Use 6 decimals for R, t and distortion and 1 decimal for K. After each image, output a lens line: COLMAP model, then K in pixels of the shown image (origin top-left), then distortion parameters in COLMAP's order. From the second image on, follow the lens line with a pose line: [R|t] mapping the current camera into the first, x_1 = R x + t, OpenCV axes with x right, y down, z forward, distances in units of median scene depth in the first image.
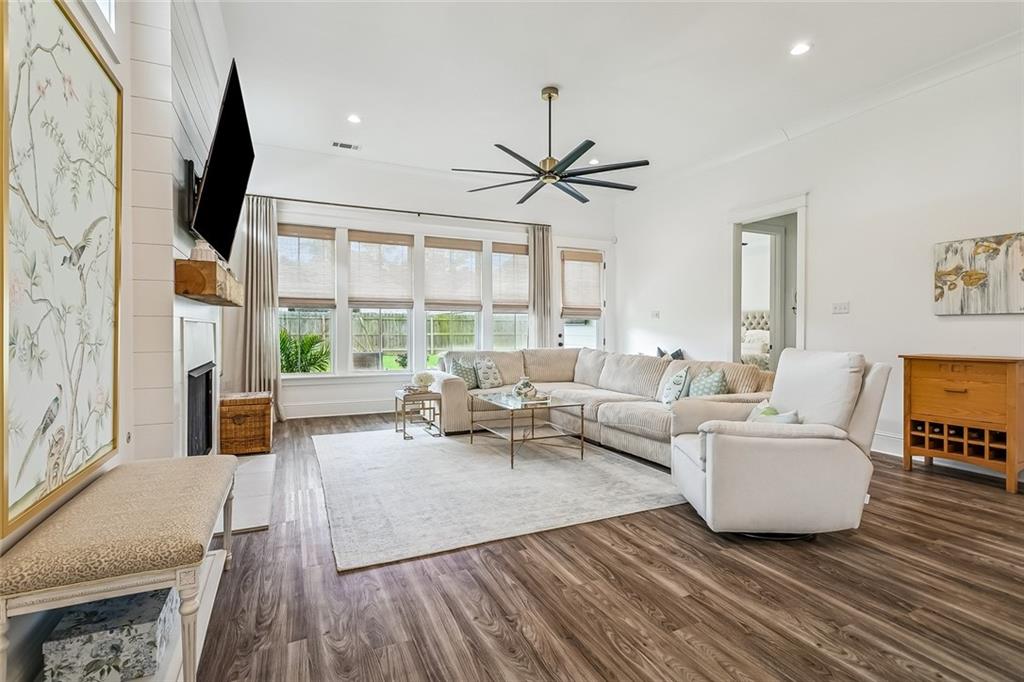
lens RADIAL K [[481.9, 0, 502.3], [0, 481.9, 331.3], [0, 0, 1]] dist [-0.005245, 0.001145]
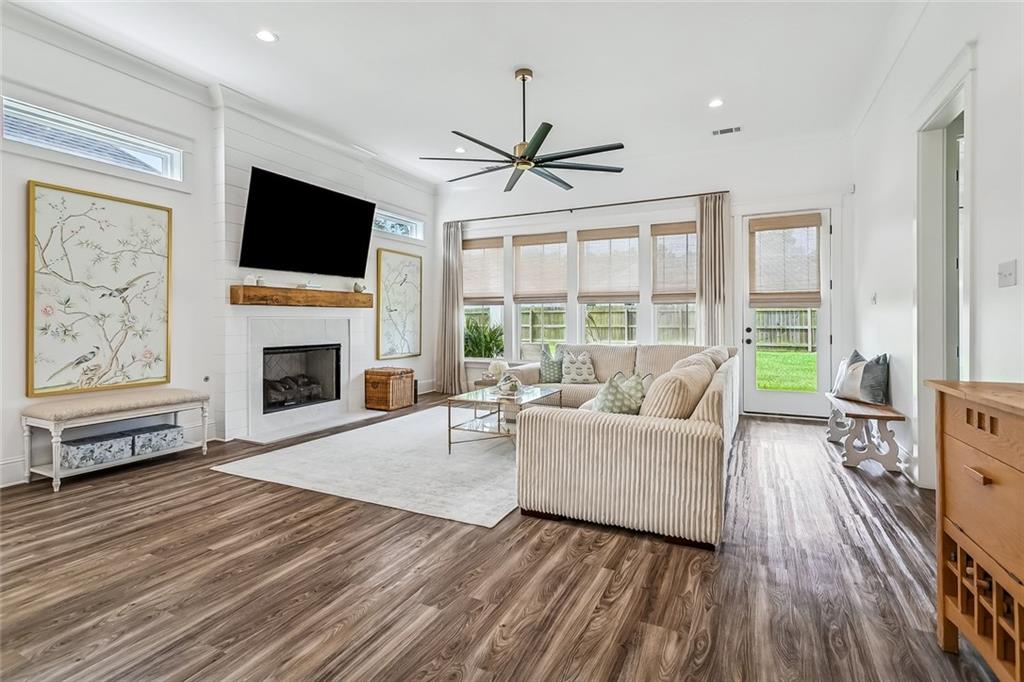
lens RADIAL K [[481.9, 0, 514.1], [0, 481.9, 321.3], [0, 0, 1]] dist [-0.005245, 0.001145]
pose [[0.643207, -0.003972, -0.765682, 0.628445], [0.001169, 0.999990, -0.004206, -0.002288], [0.765691, 0.001810, 0.643206, 0.286216]]
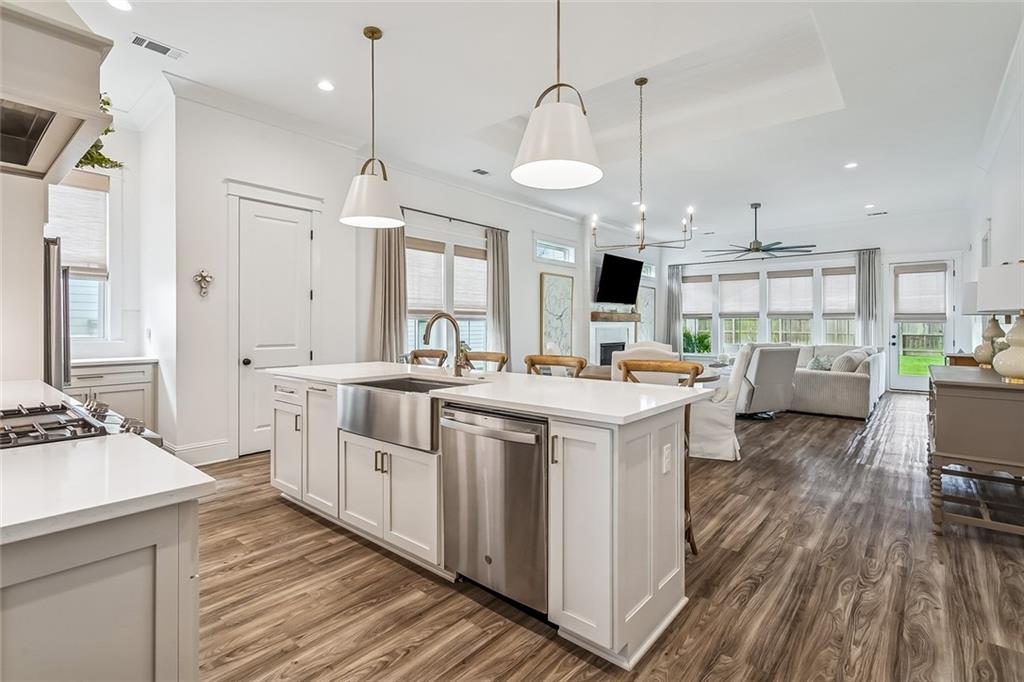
lens RADIAL K [[481.9, 0, 509.6], [0, 481.9, 326.5], [0, 0, 1]] dist [-0.005245, 0.001145]
pose [[0.431406, -0.000546, -0.902158, 1.060569], [-0.004495, 0.999986, -0.002755, -0.011811], [0.902147, 0.005244, 0.431398, -0.522667]]
